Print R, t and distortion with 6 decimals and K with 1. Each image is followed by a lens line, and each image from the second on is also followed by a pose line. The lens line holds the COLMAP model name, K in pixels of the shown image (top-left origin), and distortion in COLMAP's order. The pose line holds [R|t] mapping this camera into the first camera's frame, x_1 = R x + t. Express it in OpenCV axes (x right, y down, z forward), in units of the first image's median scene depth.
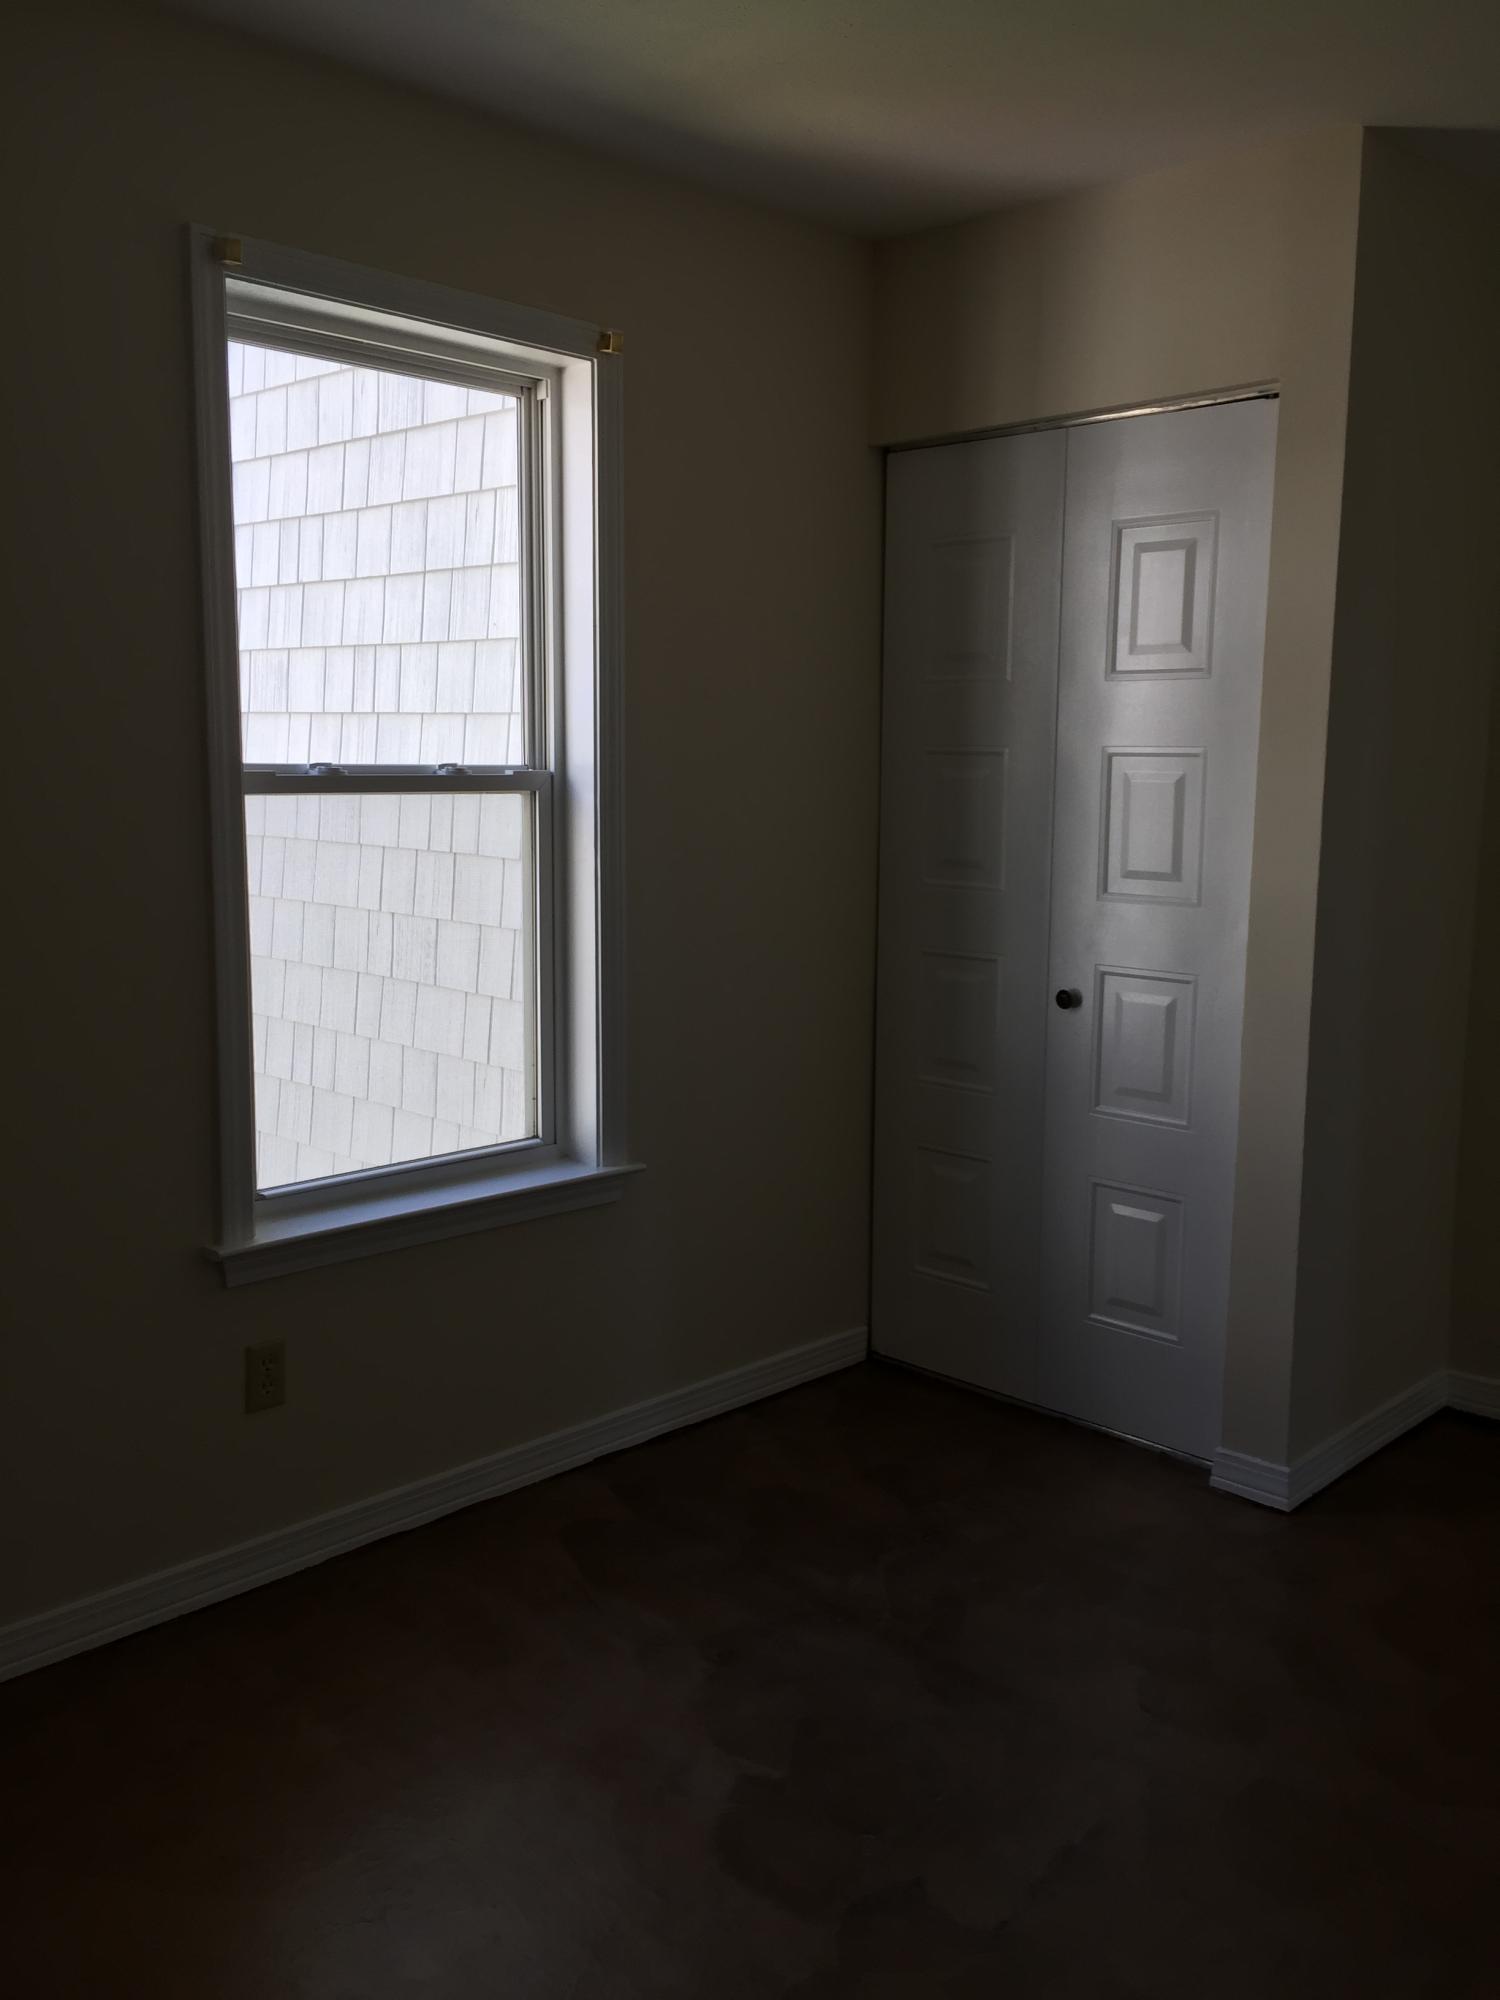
lens RADIAL K [[1740.5, 0, 762.4], [0, 1740.5, 1008.2], [0, 0, 1]] dist [0.005389, -0.004784]
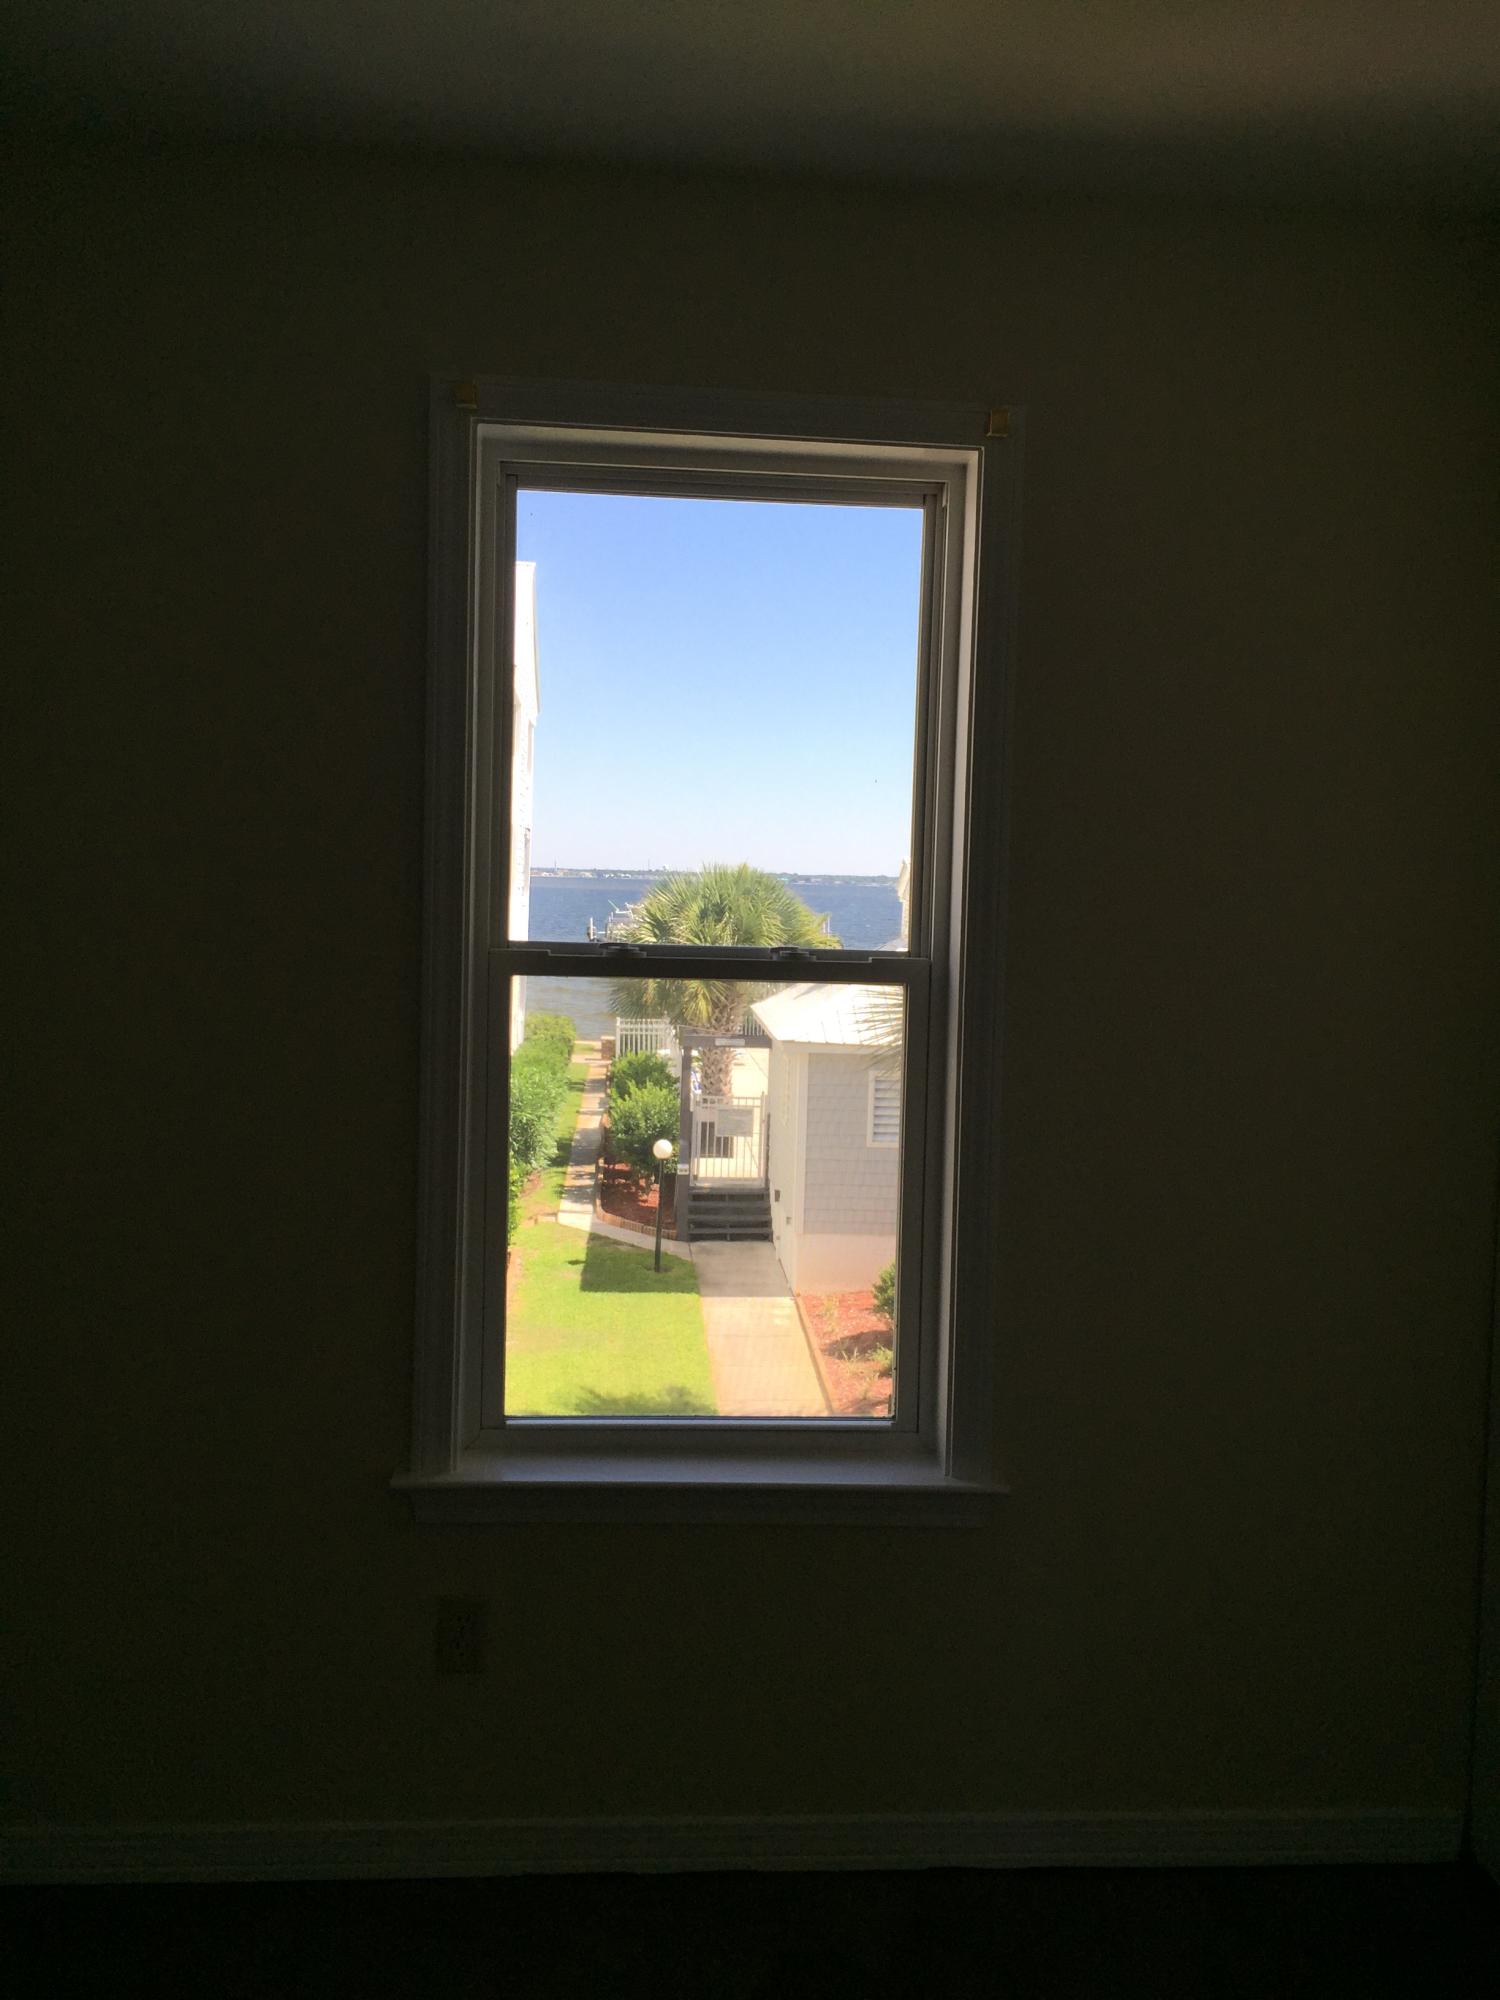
lens RADIAL K [[1740.5, 0, 747.4], [0, 1740.5, 1009.3], [0, 0, 1]] dist [0.005389, -0.004784]
pose [[0.744431, 0.039203, -0.666547, 0.387921], [-0.113743, 0.991129, -0.068741, -0.055925], [0.657940, 0.126988, 0.742287, 0.400632]]
